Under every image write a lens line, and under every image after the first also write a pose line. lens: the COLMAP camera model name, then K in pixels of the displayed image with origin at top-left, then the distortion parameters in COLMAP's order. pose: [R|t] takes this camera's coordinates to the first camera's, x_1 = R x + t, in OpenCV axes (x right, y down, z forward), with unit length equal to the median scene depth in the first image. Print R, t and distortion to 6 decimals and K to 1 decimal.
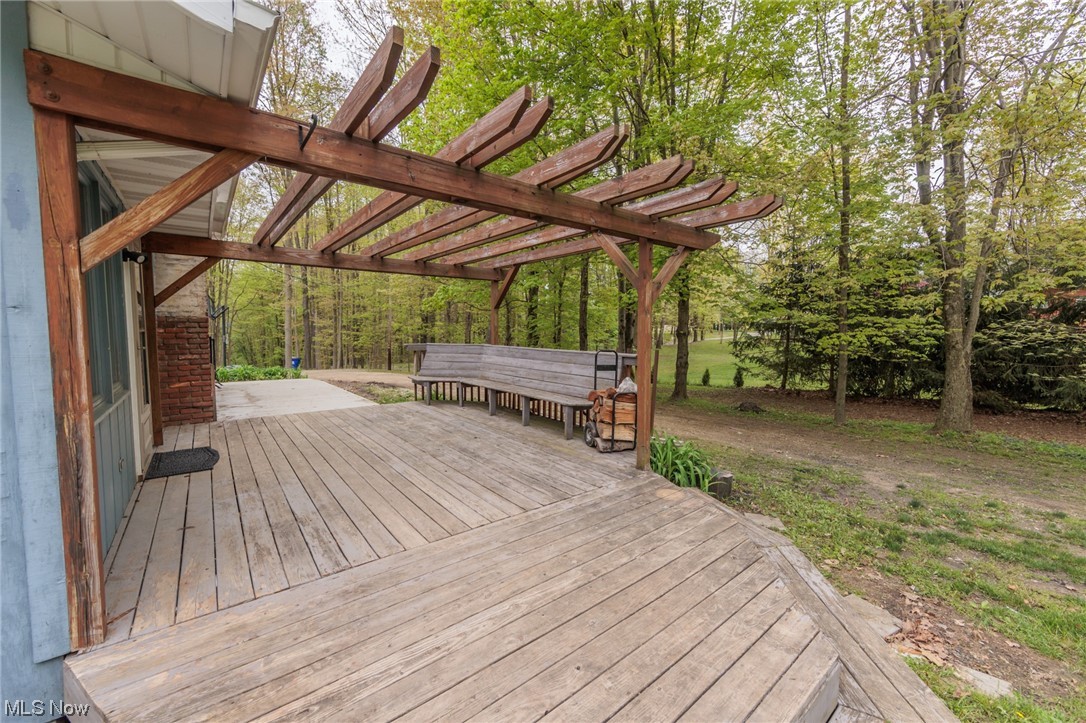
lens RADIAL K [[425.8, 0, 544.2], [0, 425.8, 360.5], [0, 0, 1]] dist [-0.003595, -0.000347]
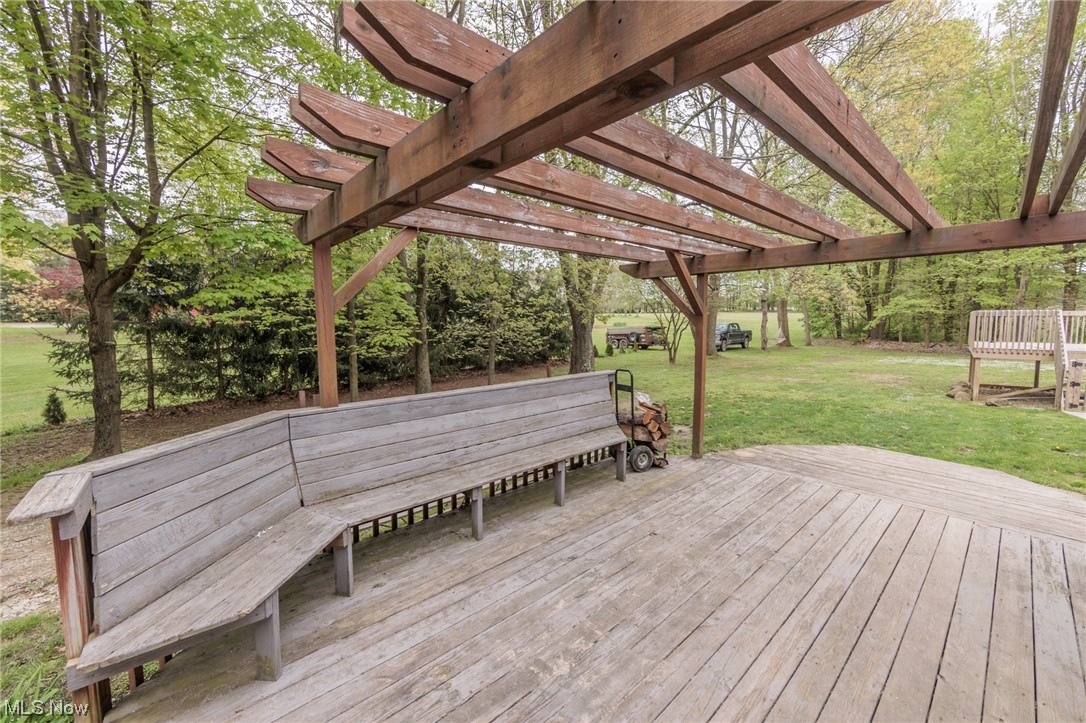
lens RADIAL K [[425.8, 0, 543.8], [0, 425.8, 359.7], [0, 0, 1]] dist [-0.003595, -0.000347]
pose [[-0.056812, -0.102077, 0.993153, -1.035983], [0.080249, 0.991074, 0.106454, -0.214099], [-0.995154, 0.085748, -0.048113, 1.611701]]
